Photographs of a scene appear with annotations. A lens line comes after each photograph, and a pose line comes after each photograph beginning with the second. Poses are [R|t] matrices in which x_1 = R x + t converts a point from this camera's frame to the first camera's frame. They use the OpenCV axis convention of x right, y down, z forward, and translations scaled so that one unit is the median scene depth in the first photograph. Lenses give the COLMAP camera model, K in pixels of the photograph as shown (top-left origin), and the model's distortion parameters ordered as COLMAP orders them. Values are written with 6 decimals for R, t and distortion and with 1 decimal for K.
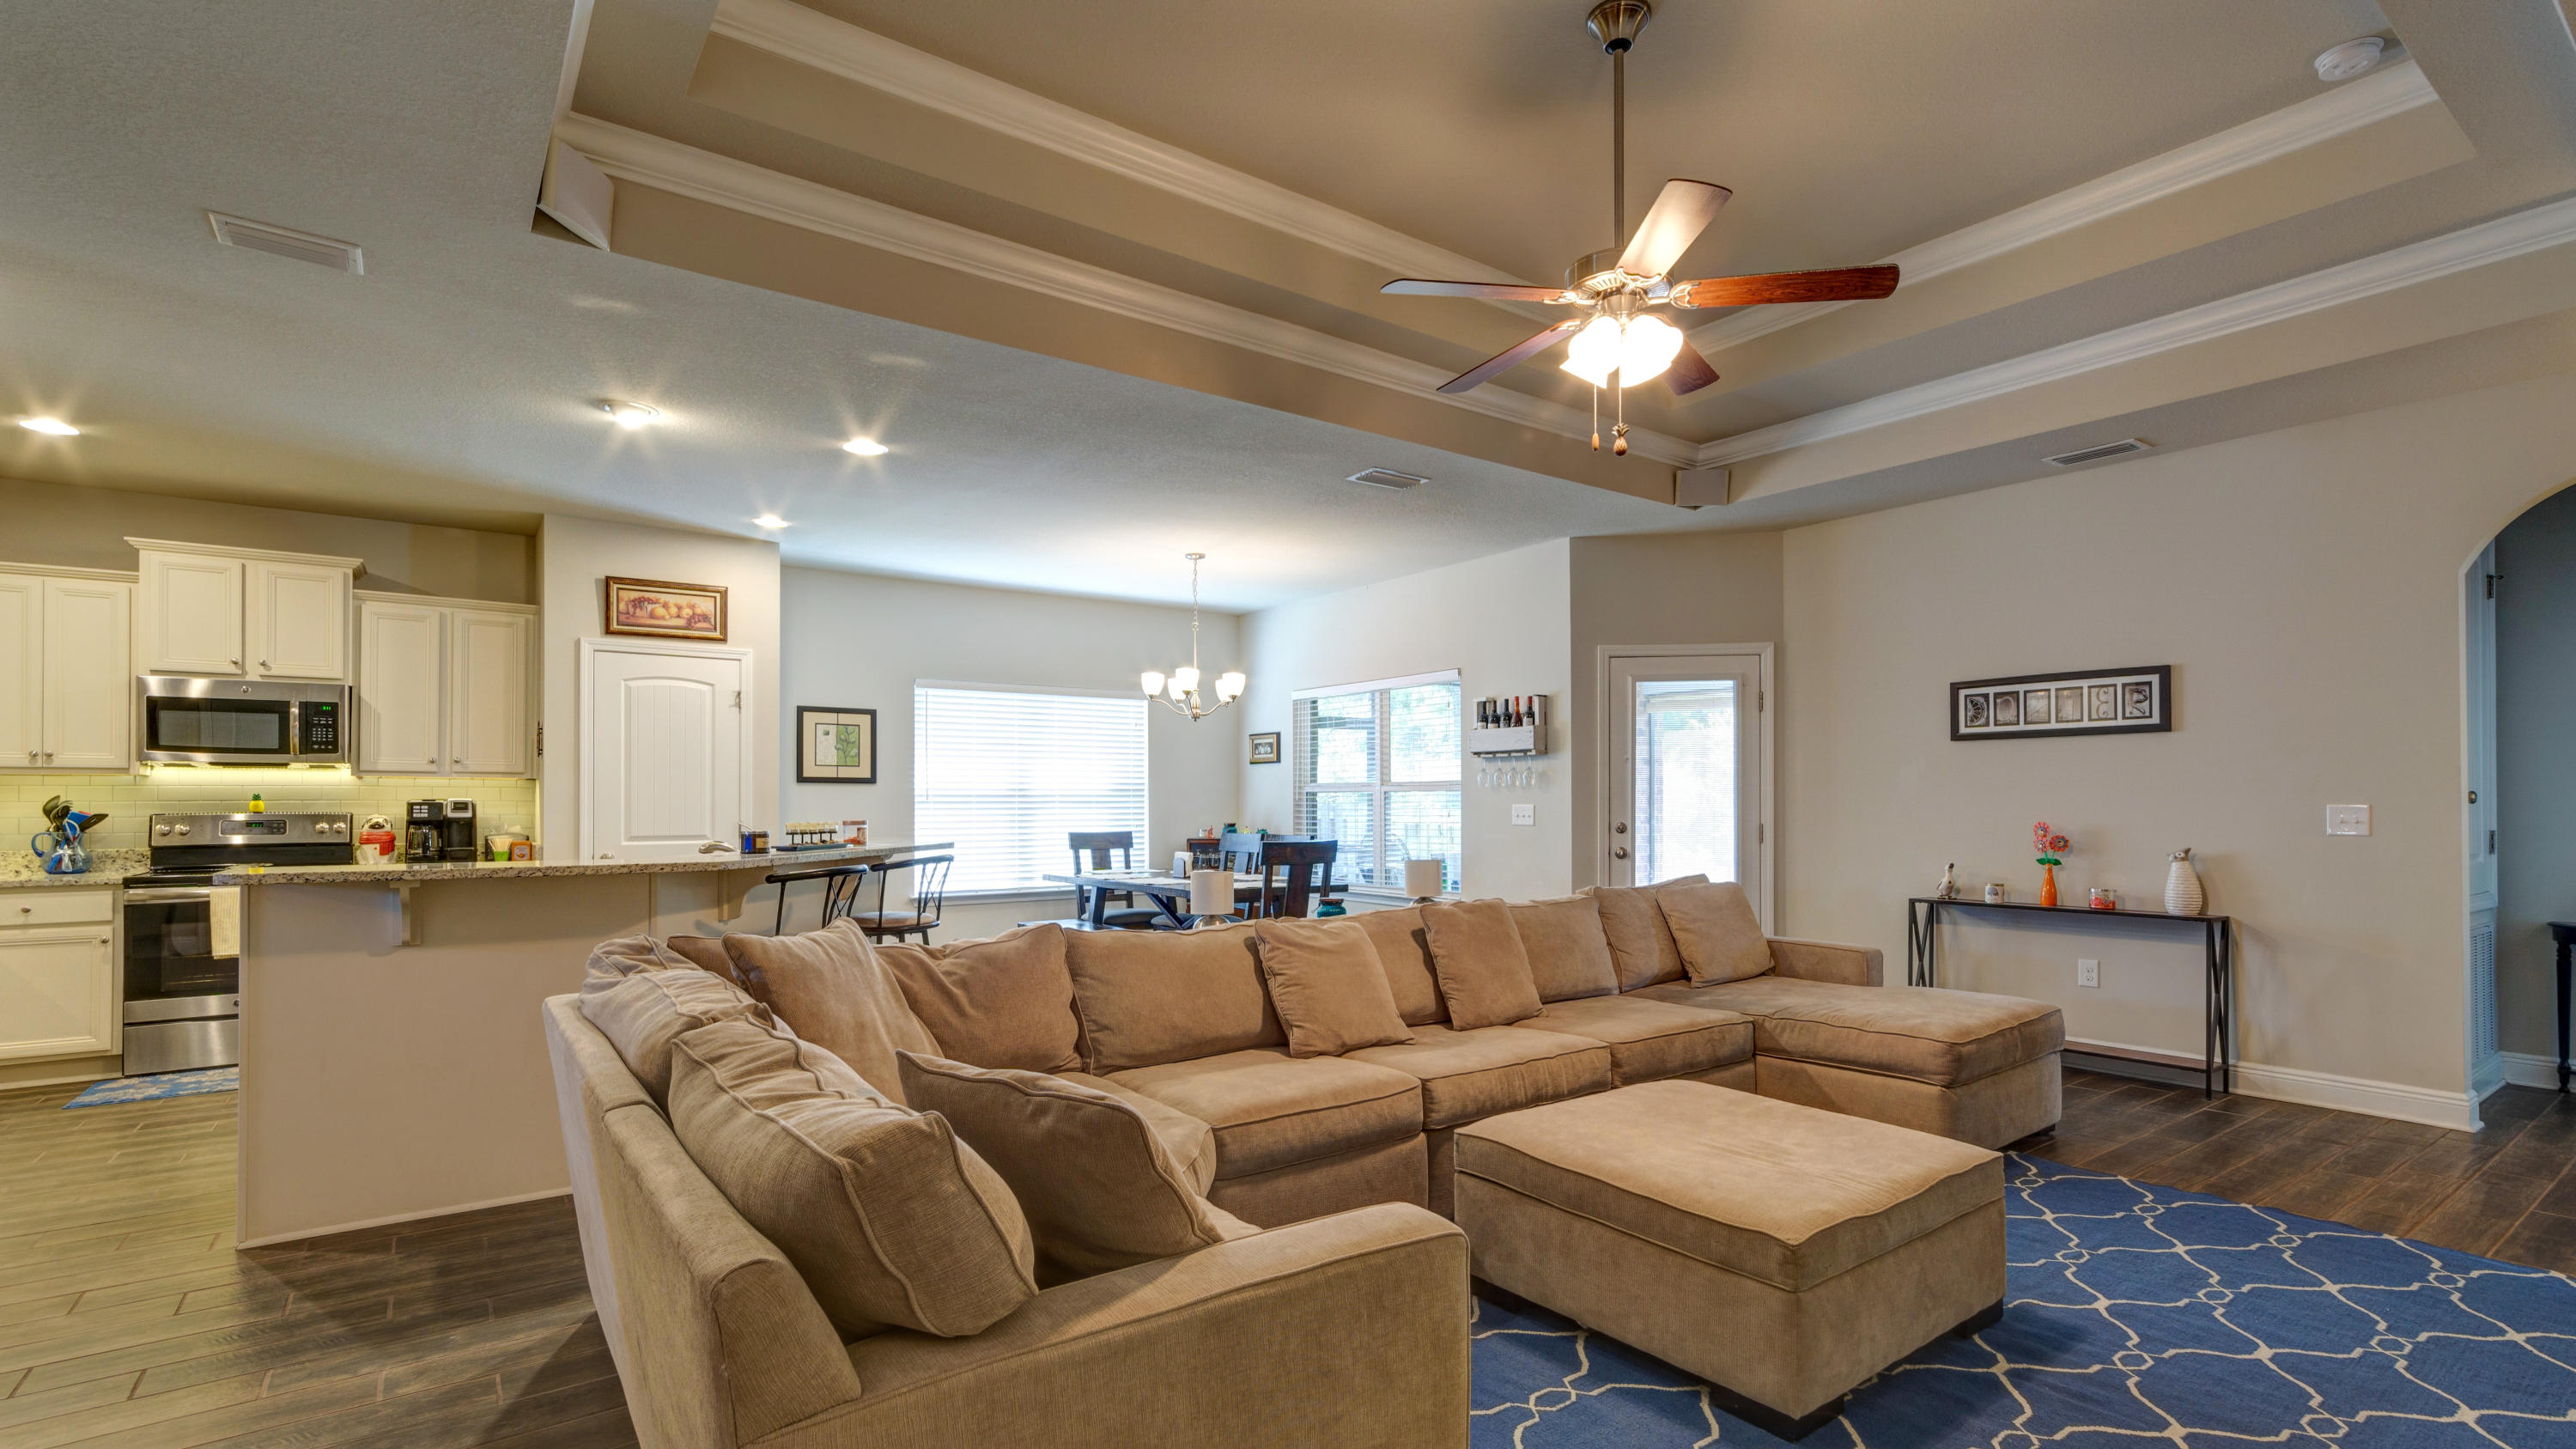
lens RADIAL K [[1133.2, 0, 1288.2], [0, 1133.2, 806.4], [0, 0, 1]] dist [-0.003142, 0.000551]
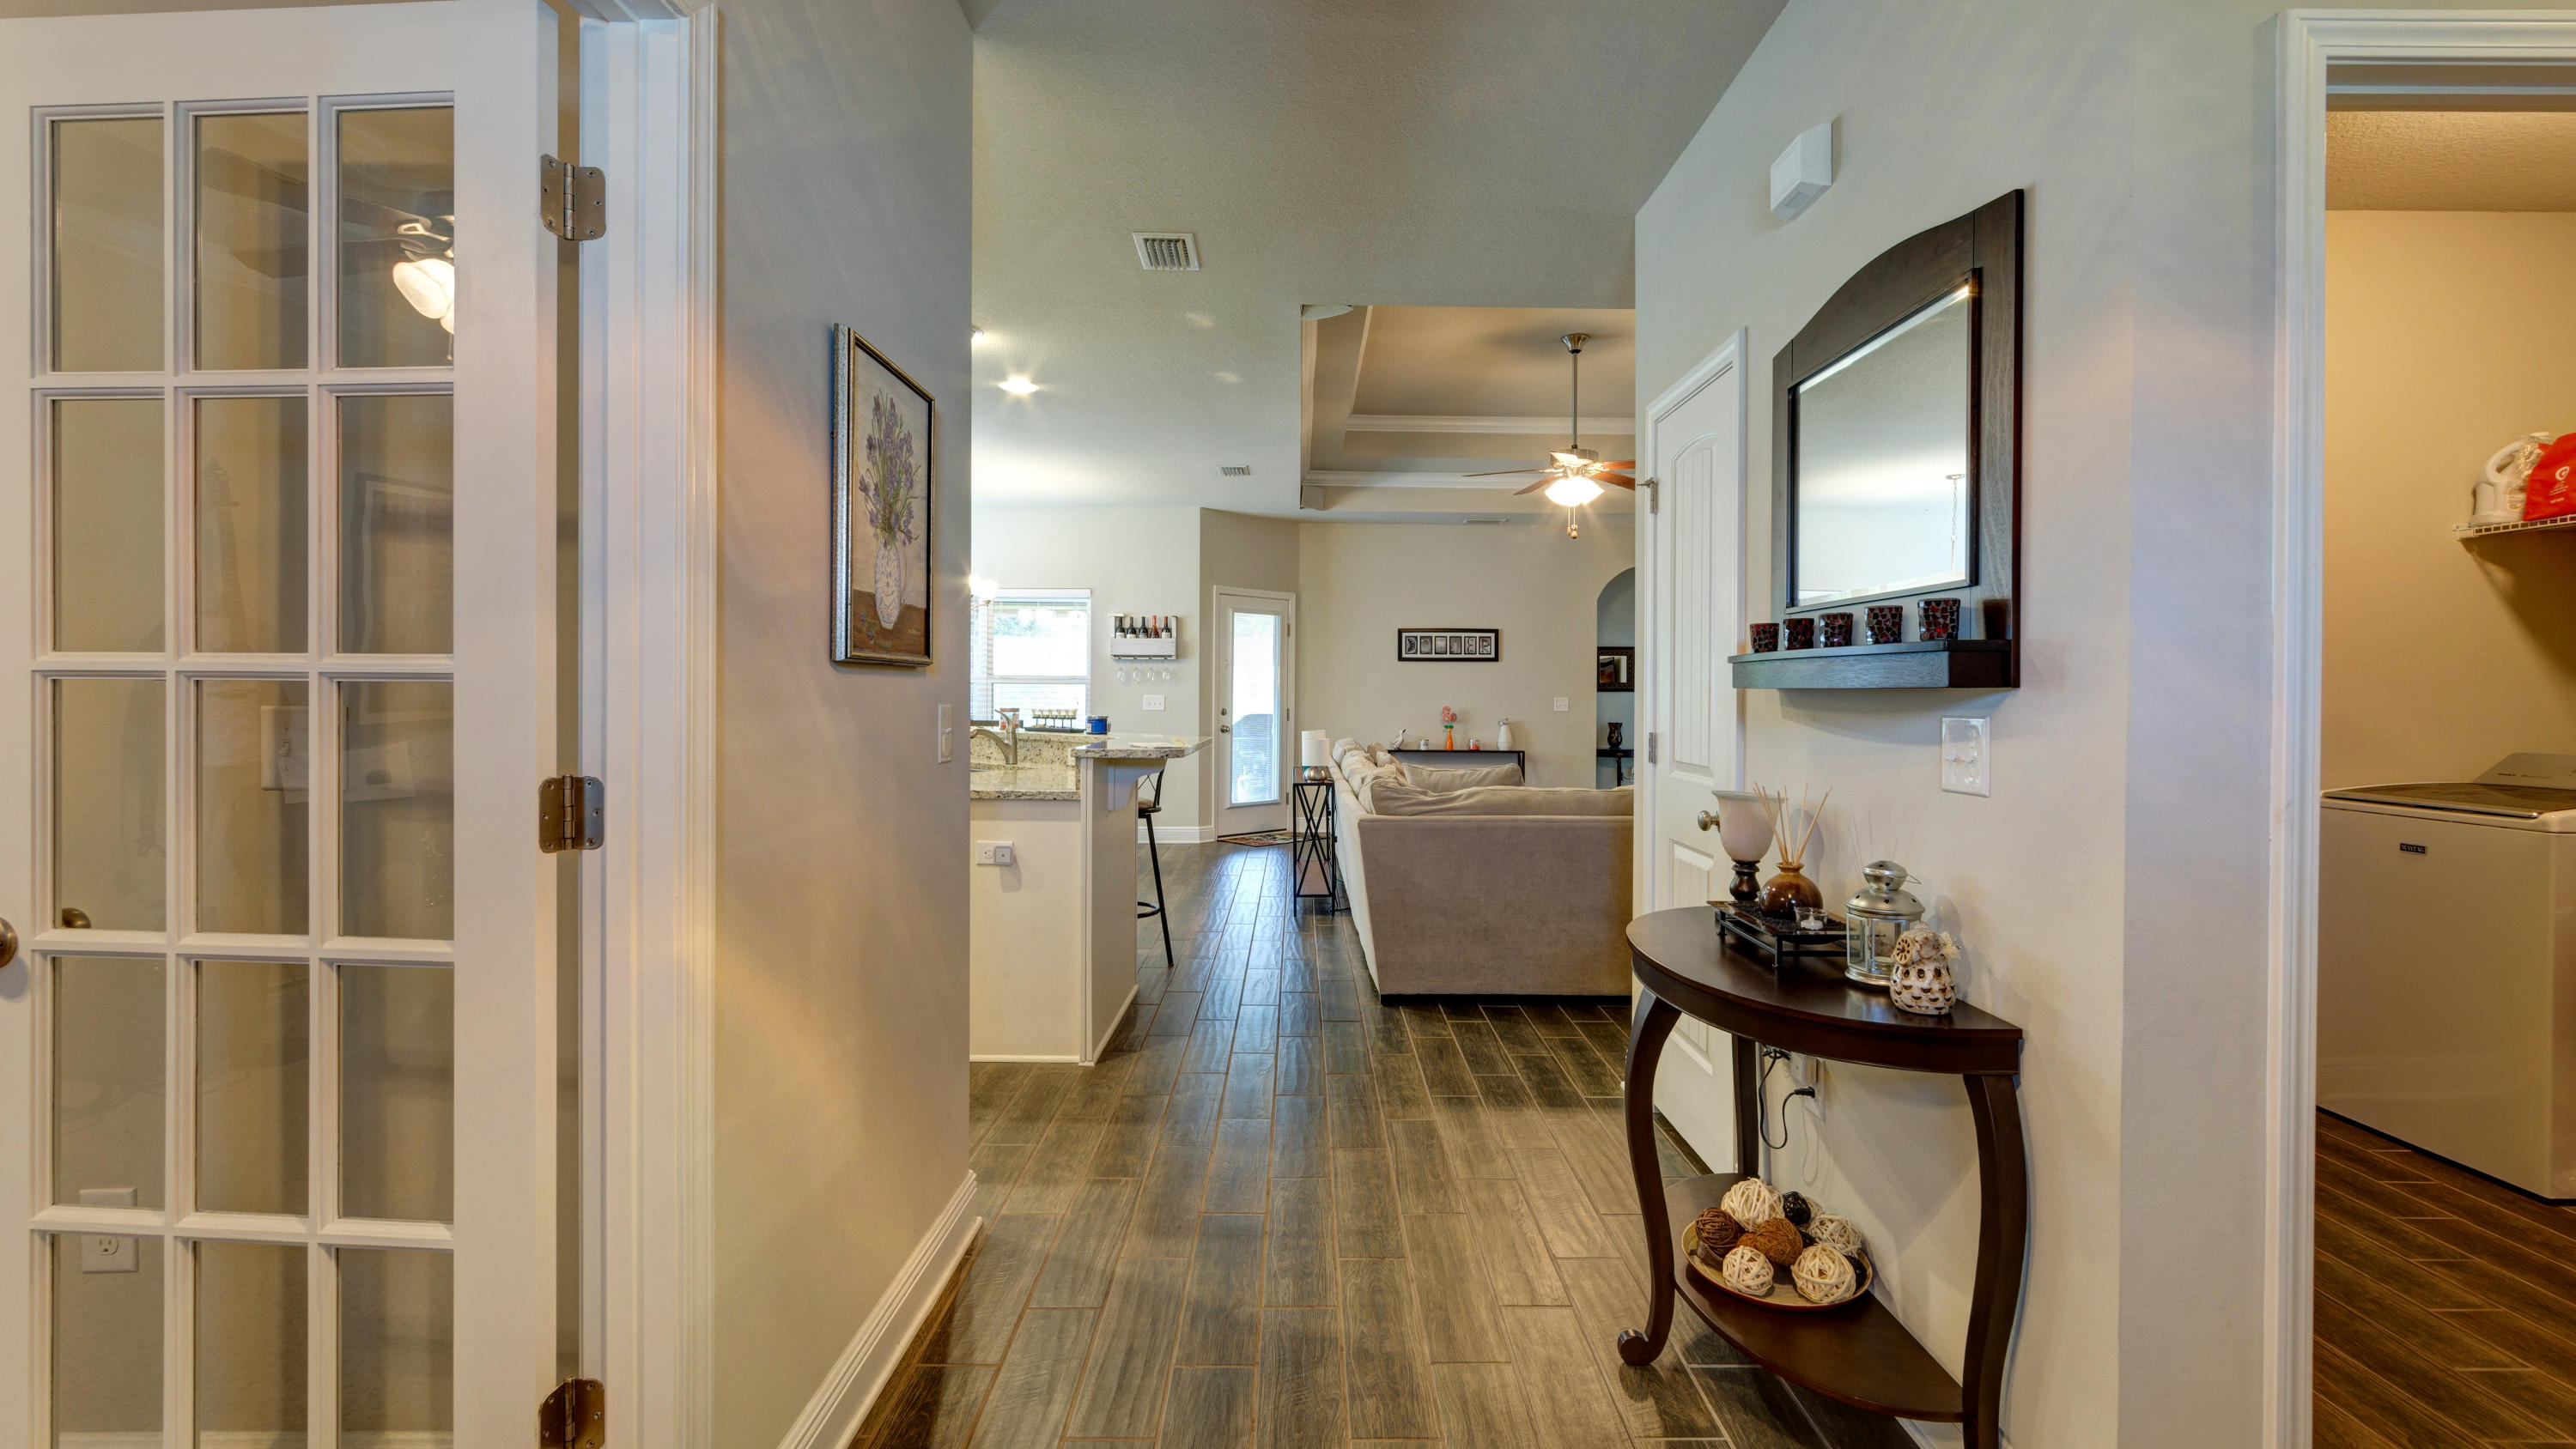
lens RADIAL K [[1087.5, 0, 1278.6], [0, 1087.5, 705.7], [0, 0, 1]] dist [0.000234, 0.000031]
pose [[0.619402, -0.001714, 0.785072, -0.882296], [-0.005684, 0.999962, 0.006668, 0.002134], [-0.785053, -0.008592, 0.619369, 0.085602]]
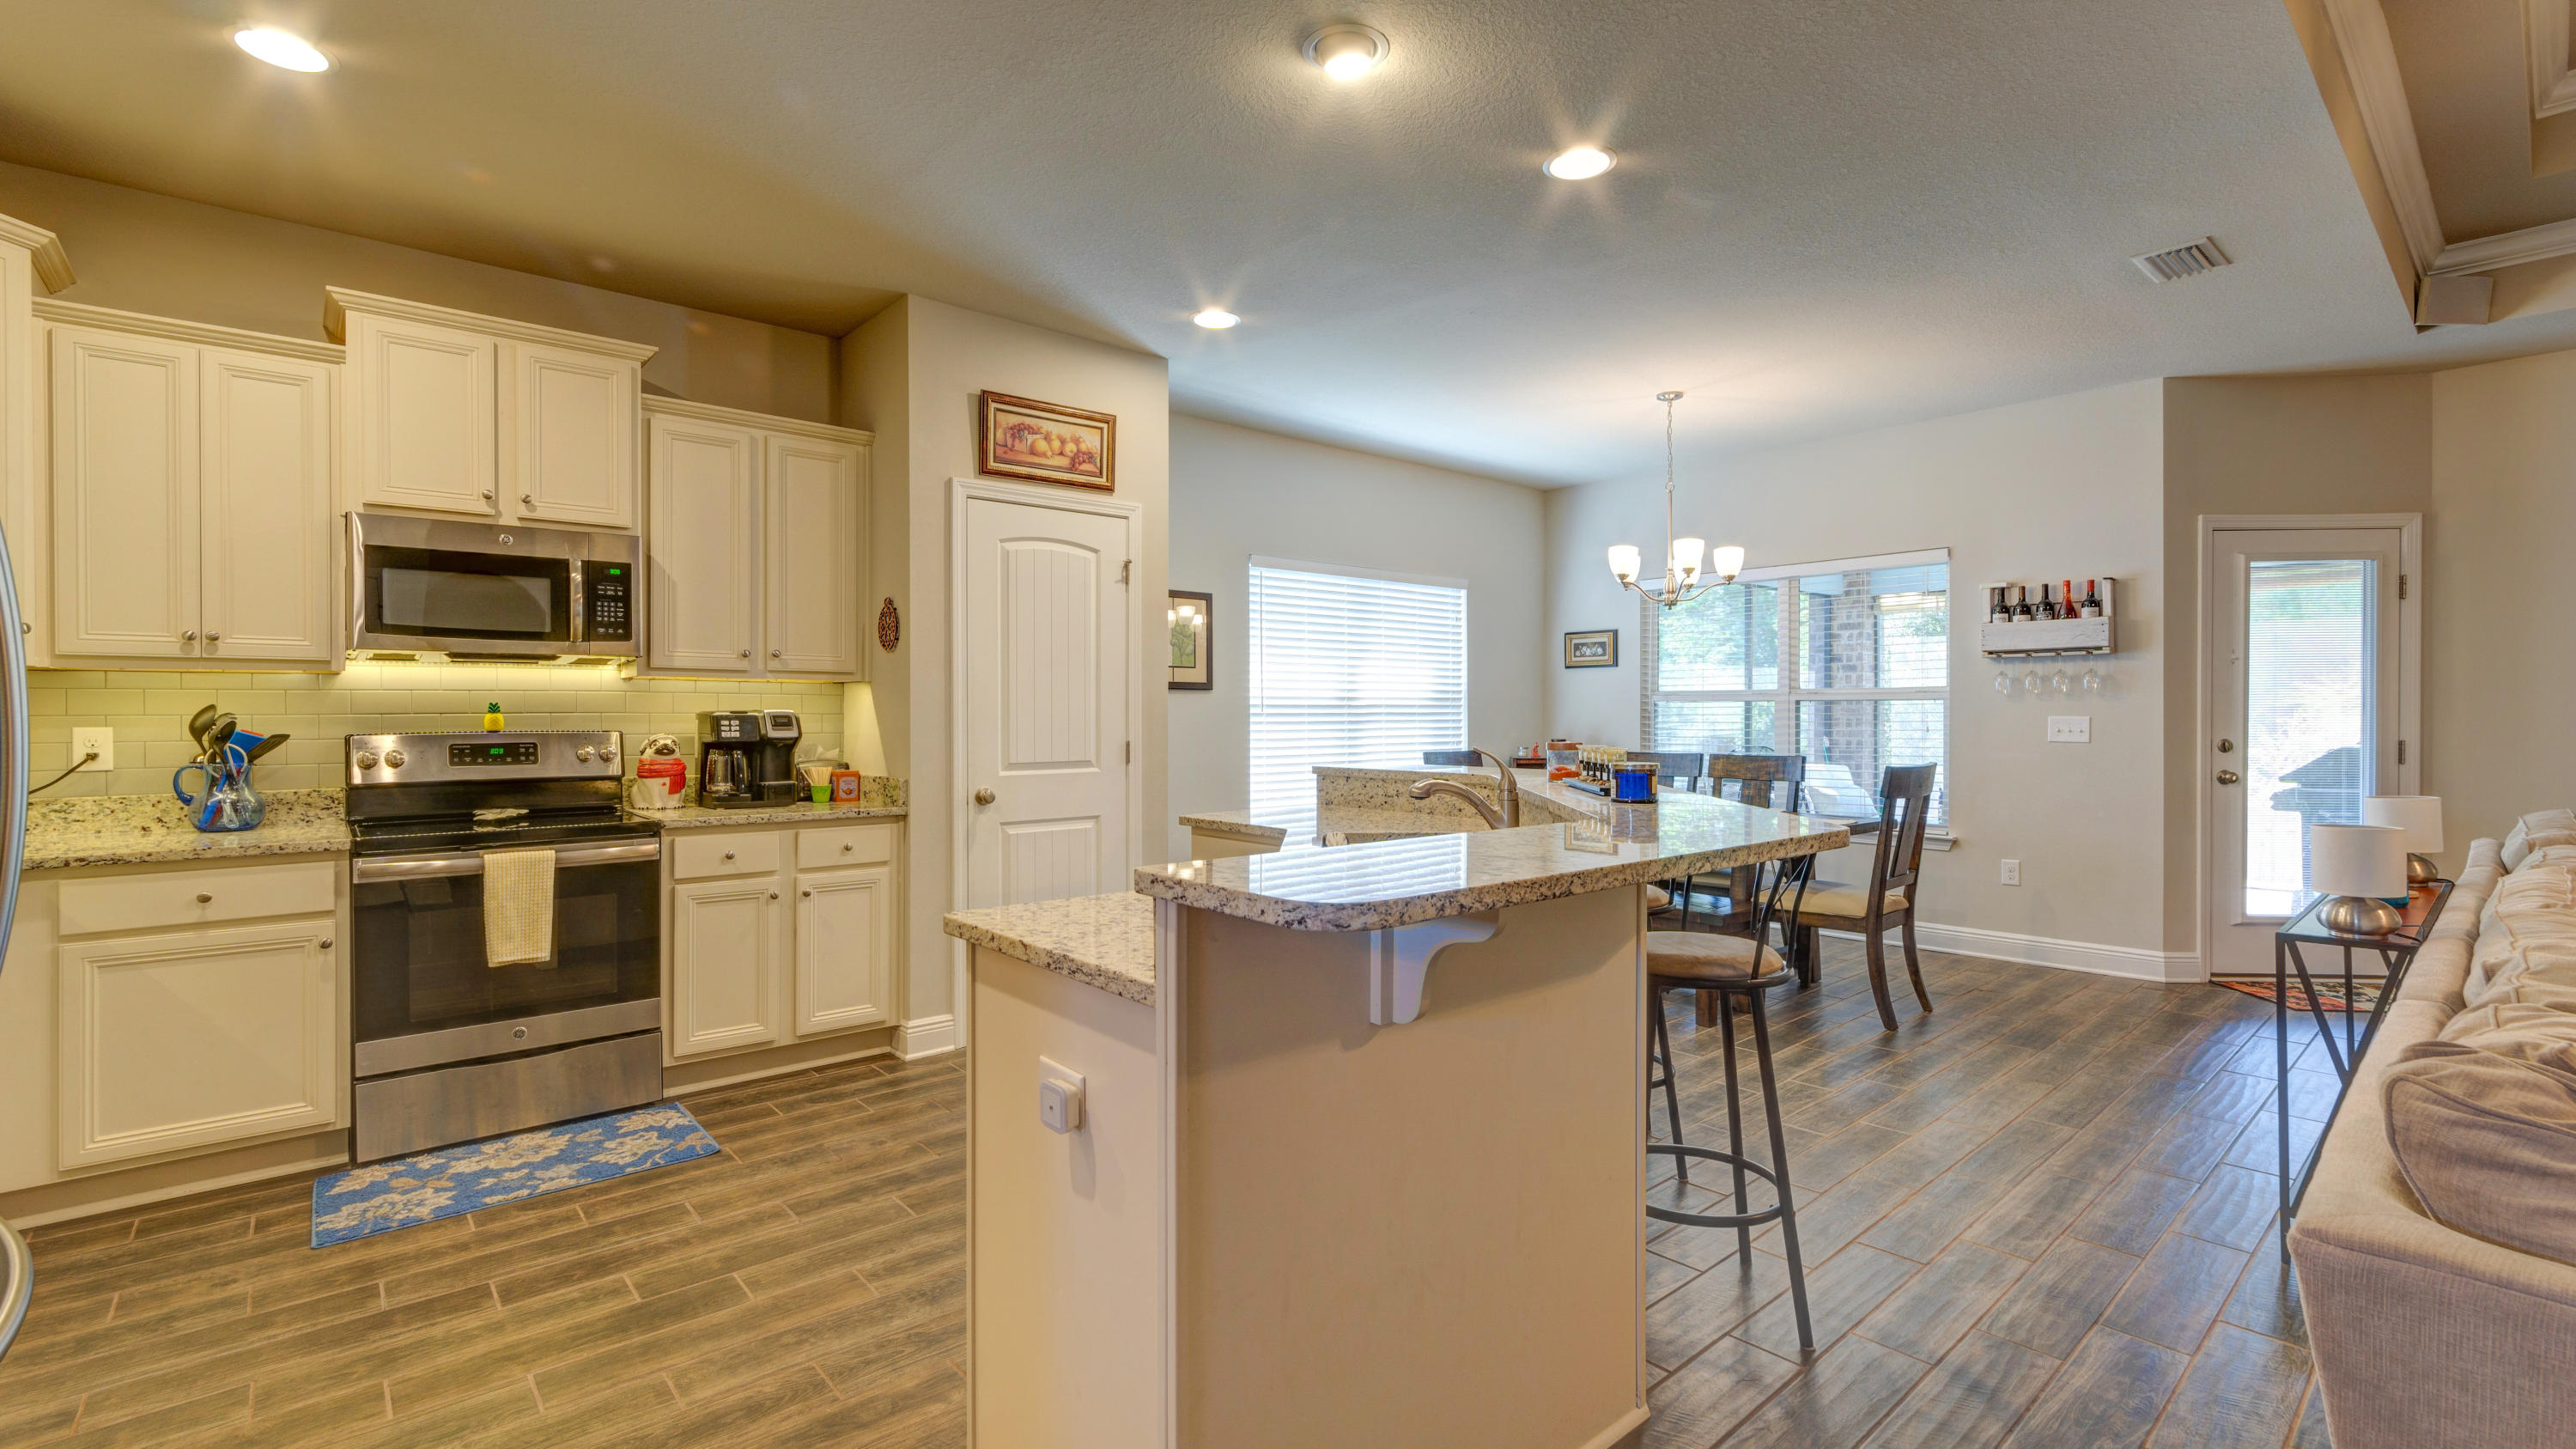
lens RADIAL K [[1133.2, 0, 1295.9], [0, 1133.2, 728.2], [0, 0, 1]] dist [-0.003142, 0.000551]
pose [[0.997208, -0.001956, 0.074642, -0.478066], [0.001301, 0.999960, 0.008826, -0.001305], [-0.074656, -0.008704, 0.997171, 0.298074]]
